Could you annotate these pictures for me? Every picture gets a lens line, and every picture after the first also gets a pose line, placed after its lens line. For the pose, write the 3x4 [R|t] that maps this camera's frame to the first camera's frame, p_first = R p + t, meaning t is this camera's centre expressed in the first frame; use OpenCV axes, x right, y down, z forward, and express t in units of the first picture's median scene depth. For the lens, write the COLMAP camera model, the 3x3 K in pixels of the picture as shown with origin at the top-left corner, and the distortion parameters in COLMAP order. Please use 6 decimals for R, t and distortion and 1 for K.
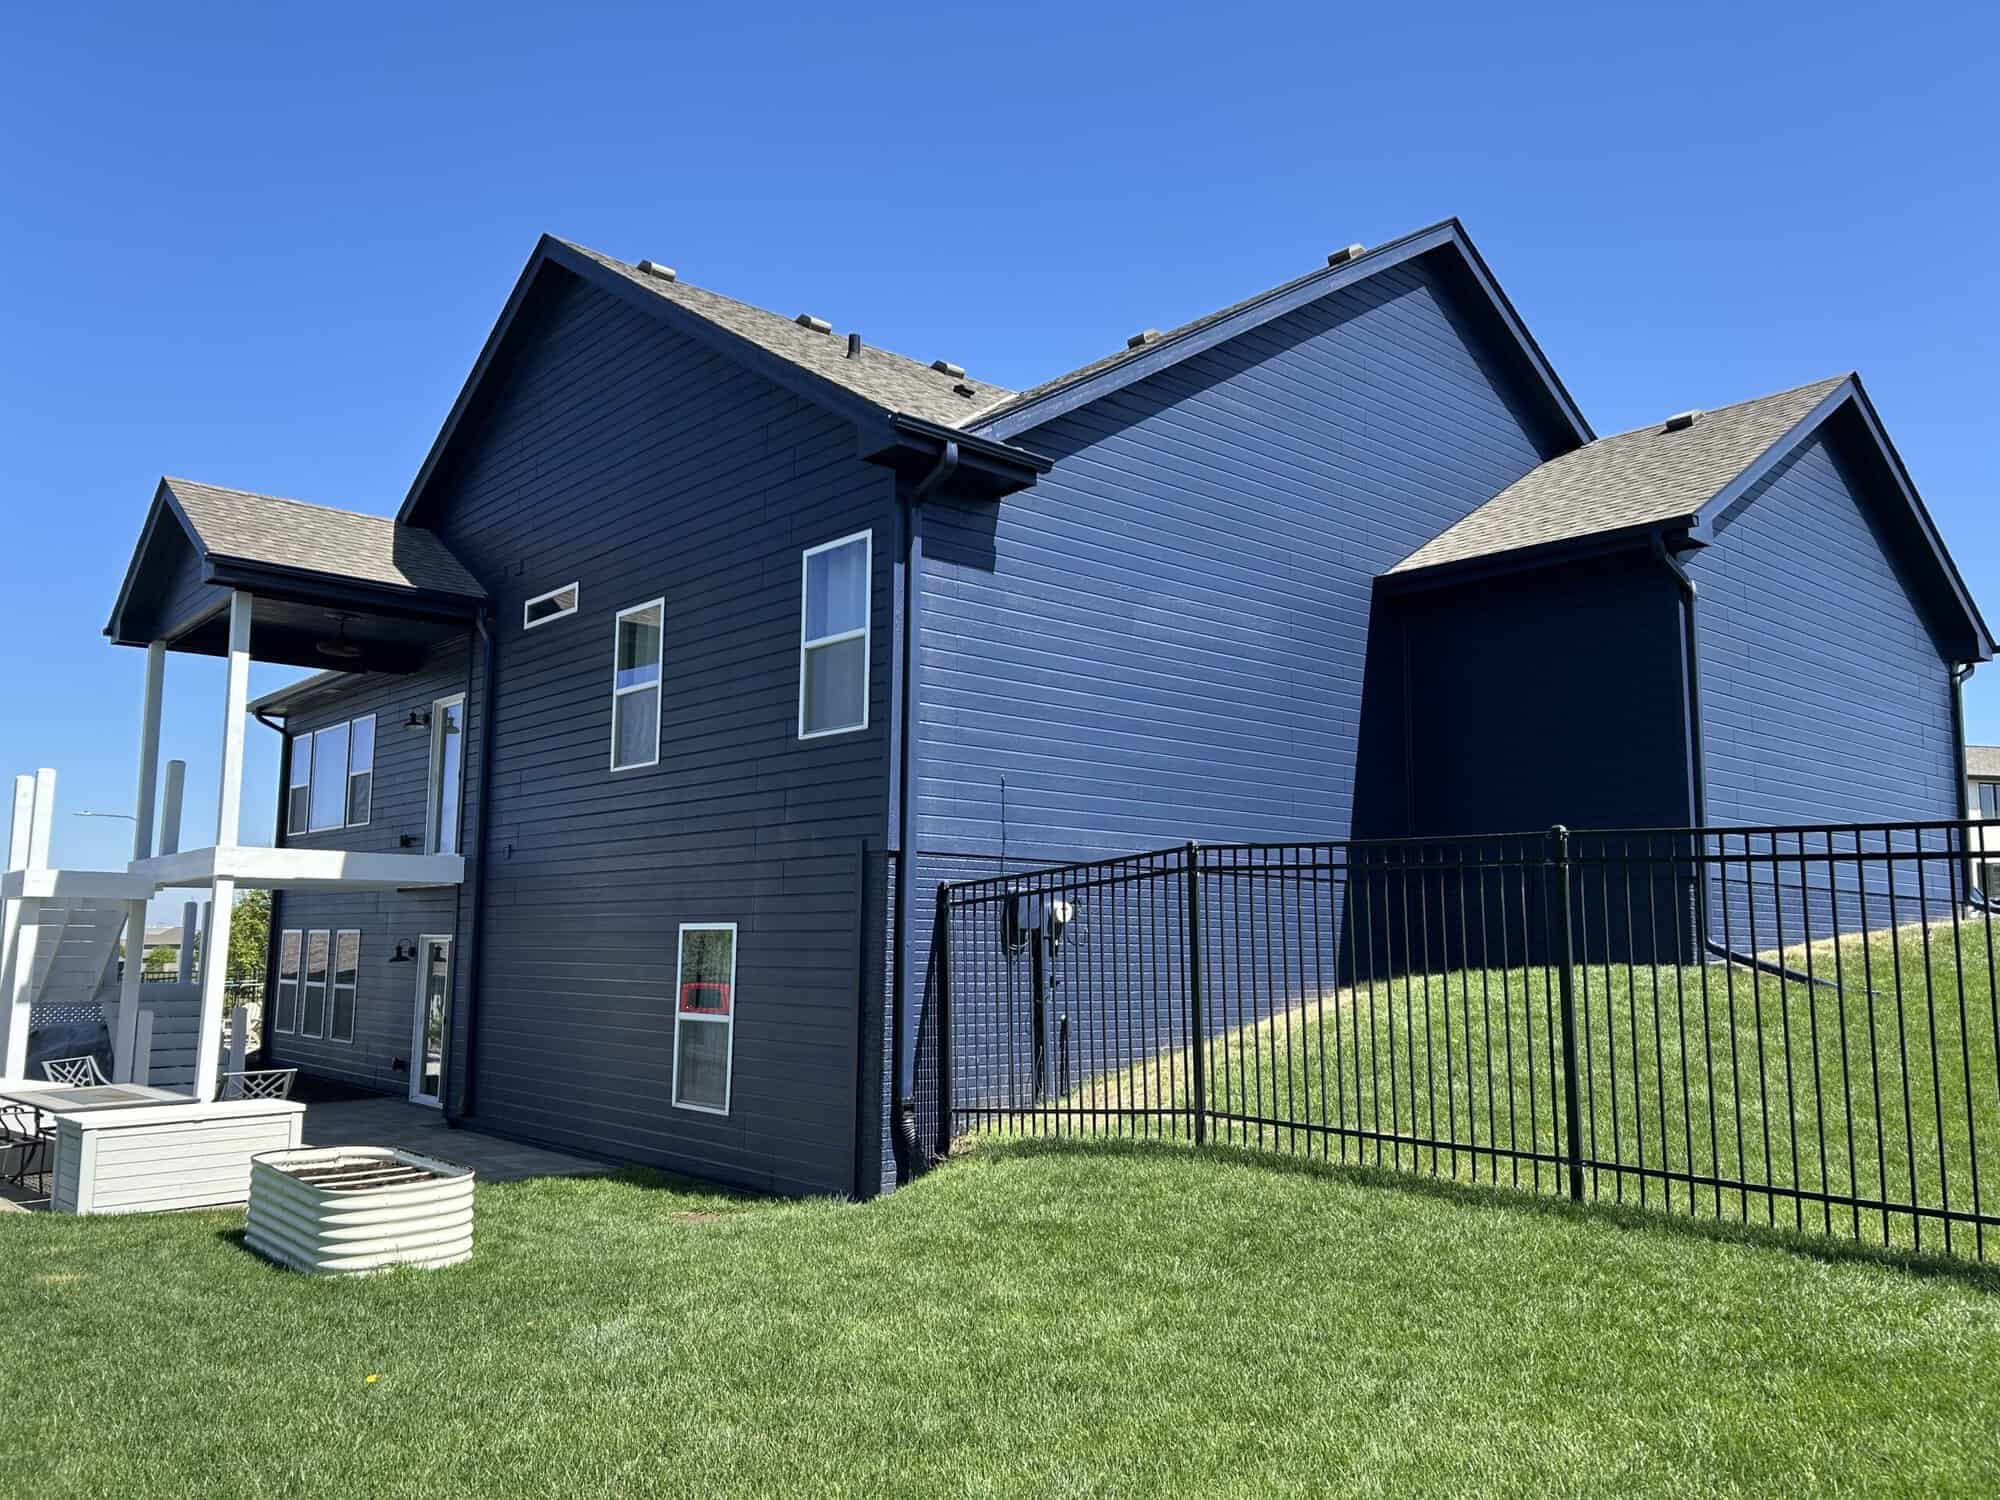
lens RADIAL K [[1520.5, 0, 1000.0], [0, 1520.5, 750.0], [0, 0, 1]] dist [0.083615, -0.167961]
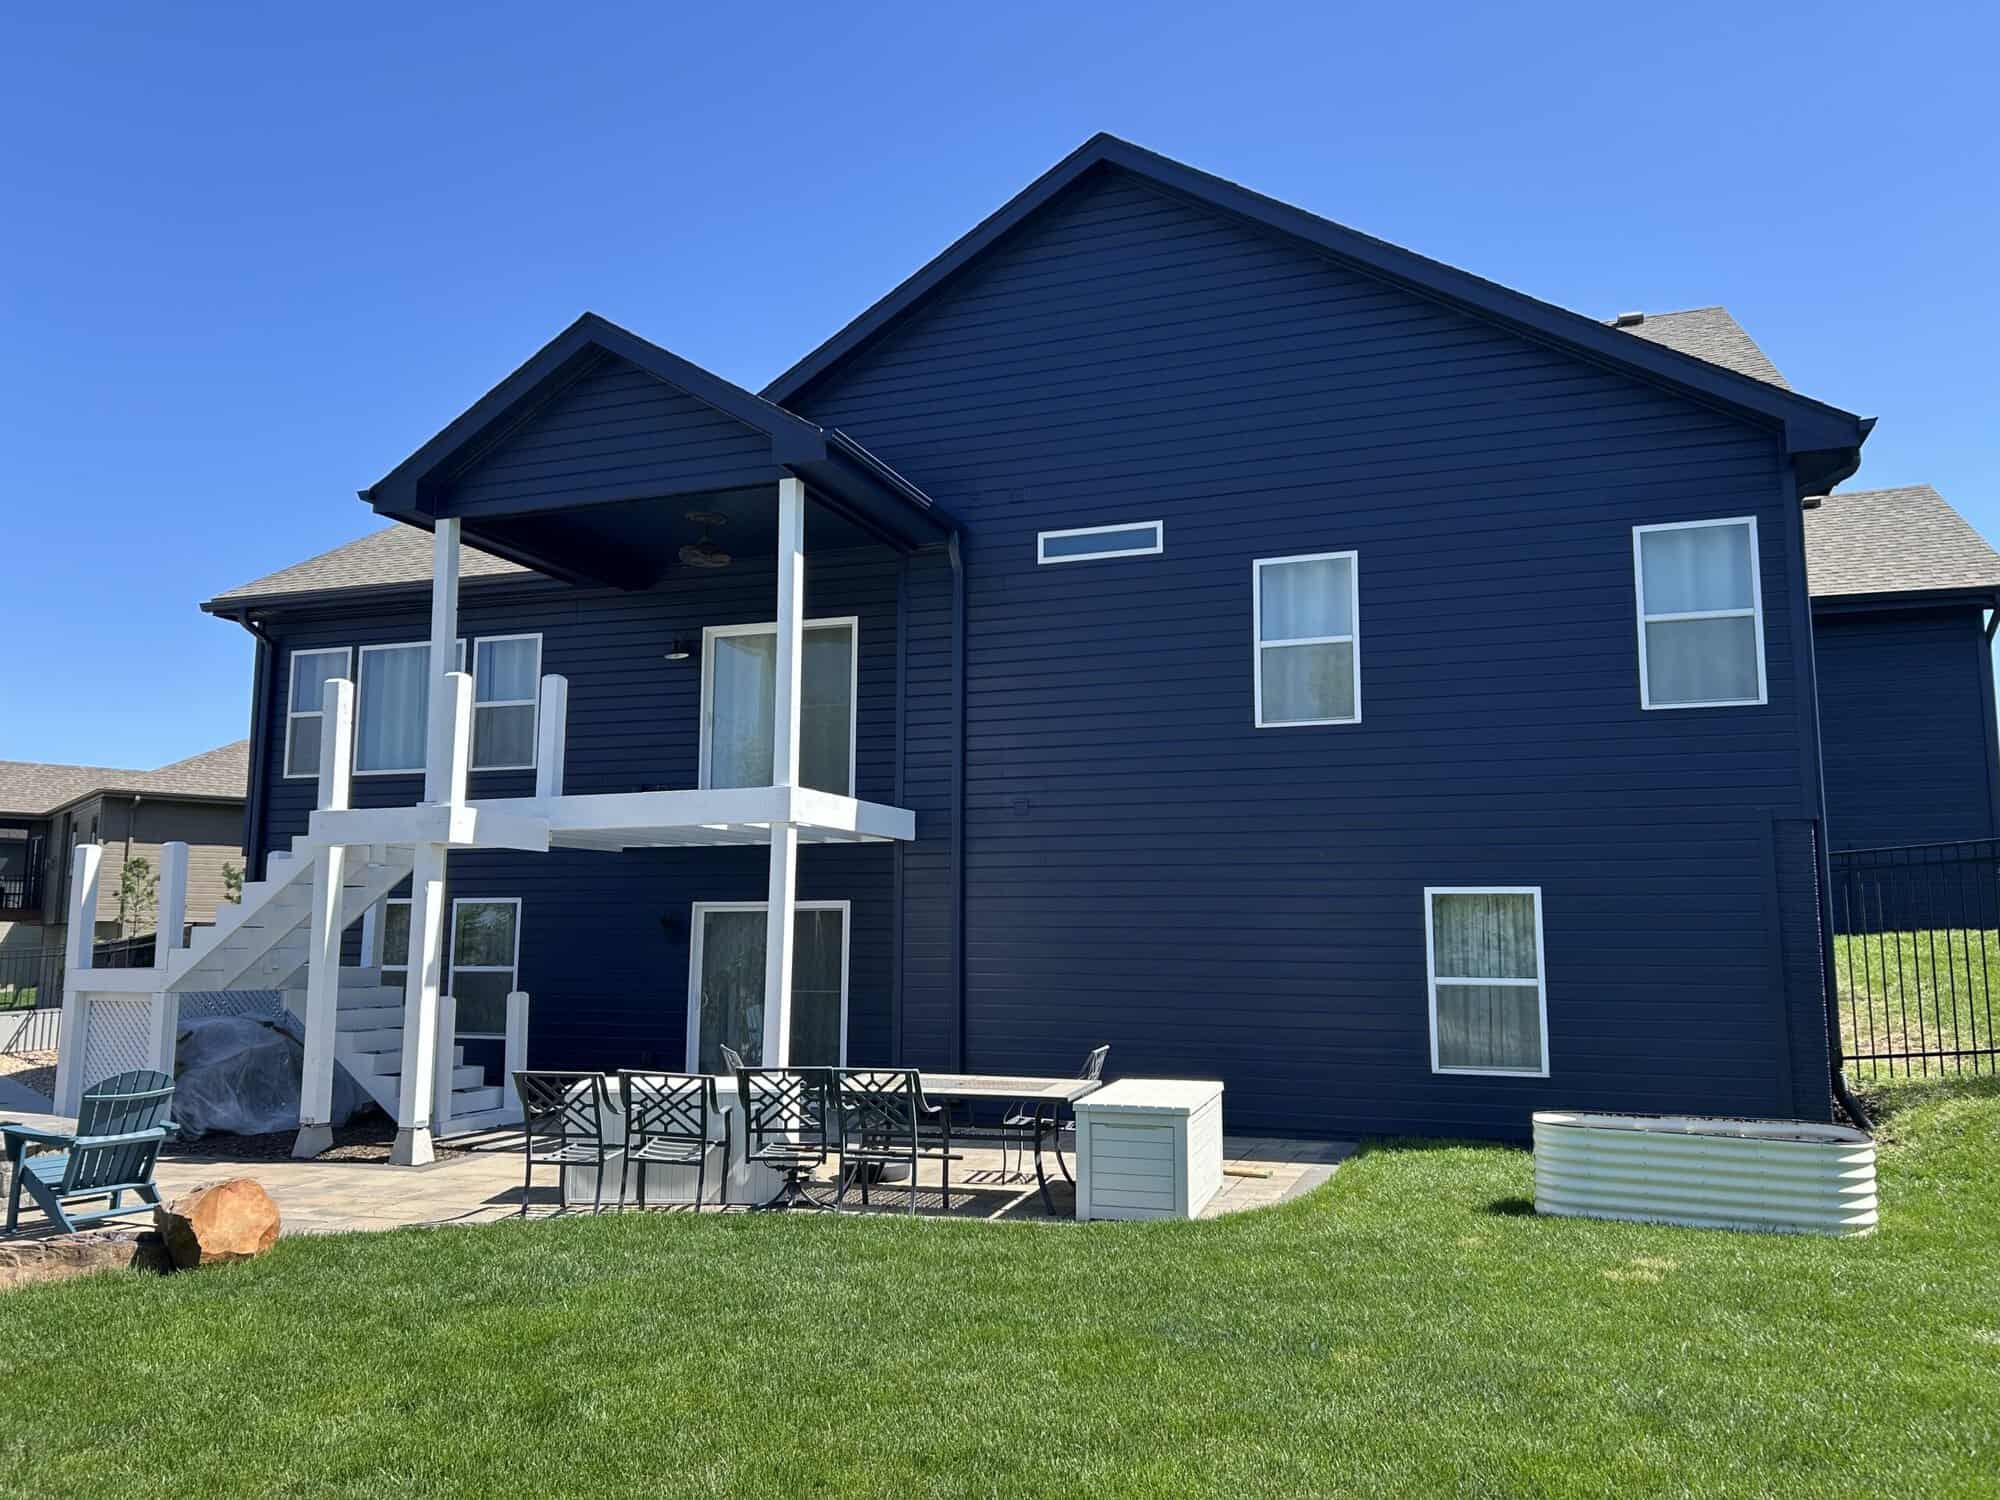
lens RADIAL K [[1464.8, 0, 1000.0], [0, 1464.8, 750.0], [0, 0, 1]] dist [0.097763, -0.207212]
pose [[0.876488, 0.060809, 0.477568, -0.811656], [-0.059083, 0.998079, -0.018651, 0.053685], [-0.477785, -0.011868, 0.878397, 0.268717]]
